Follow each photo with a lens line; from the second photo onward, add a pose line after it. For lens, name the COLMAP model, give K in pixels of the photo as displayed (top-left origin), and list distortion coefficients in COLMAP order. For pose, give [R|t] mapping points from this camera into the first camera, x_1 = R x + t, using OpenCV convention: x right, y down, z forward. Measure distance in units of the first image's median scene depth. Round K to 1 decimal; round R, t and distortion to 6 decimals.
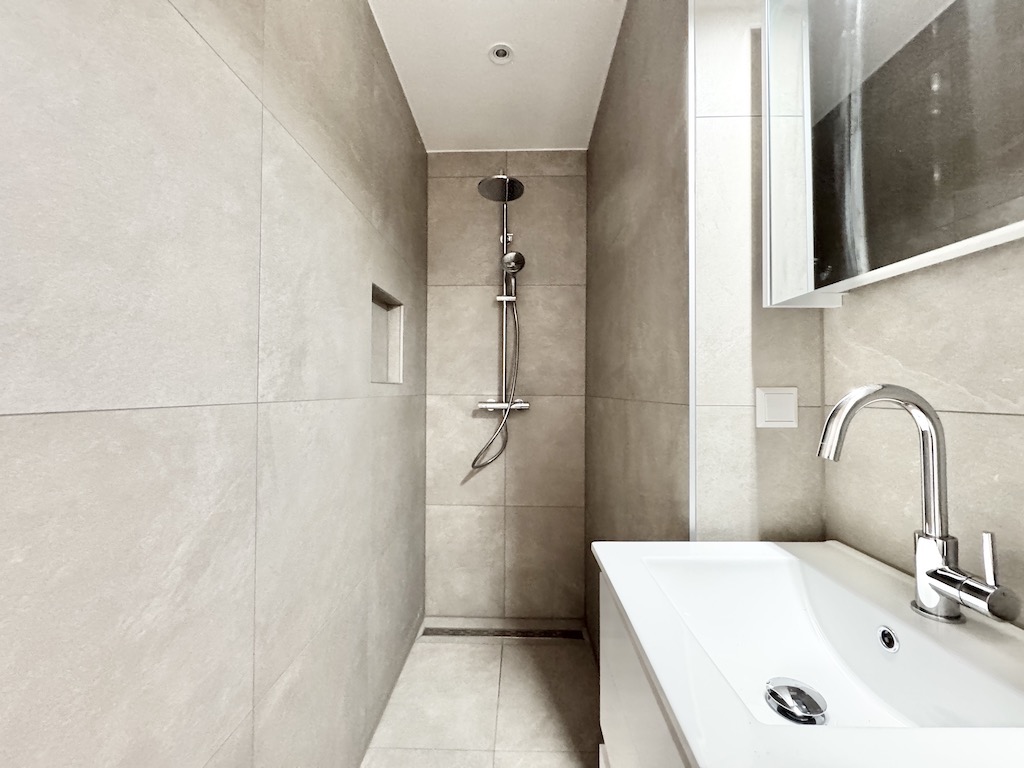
lens RADIAL K [[407.9, 0, 515.8], [0, 407.9, 382.3], [0, 0, 1]] dist [-0.003308, 0.000794]
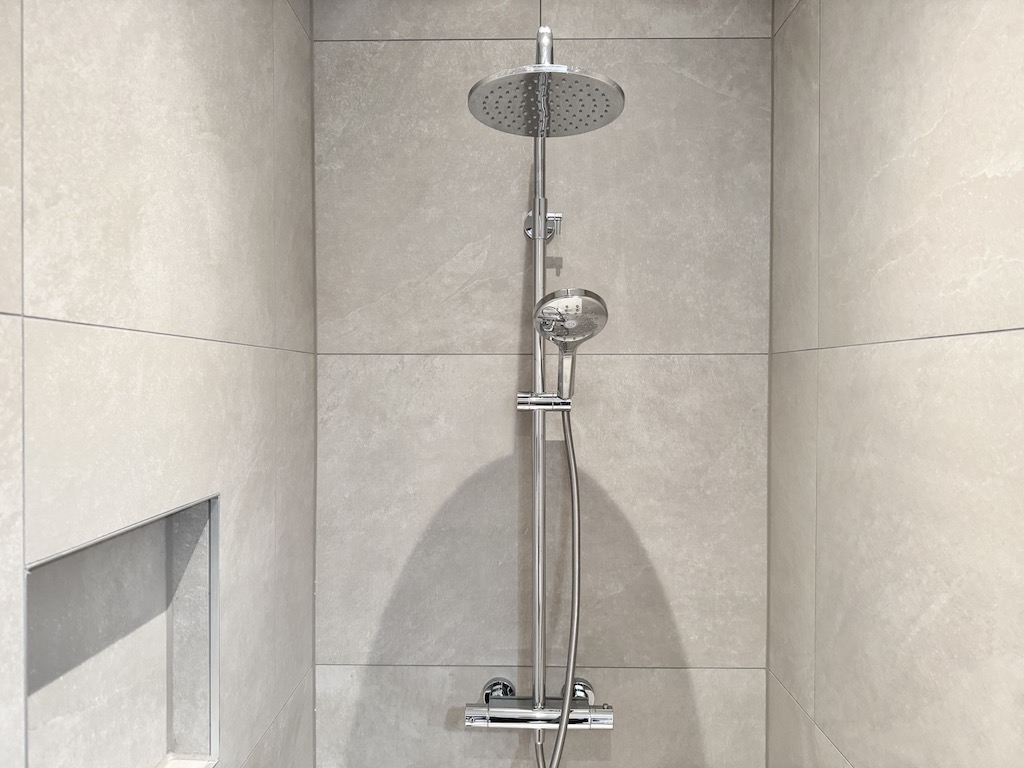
lens RADIAL K [[712.7, 0, 509.0], [0, 712.7, 385.4], [0, 0, 1]] dist [0.008398, -0.000520]
pose [[0.999985, -0.004406, -0.003176, -0.049007], [0.004481, 0.999700, 0.024088, -0.226148], [0.003068, -0.024102, 0.999705, 0.382688]]
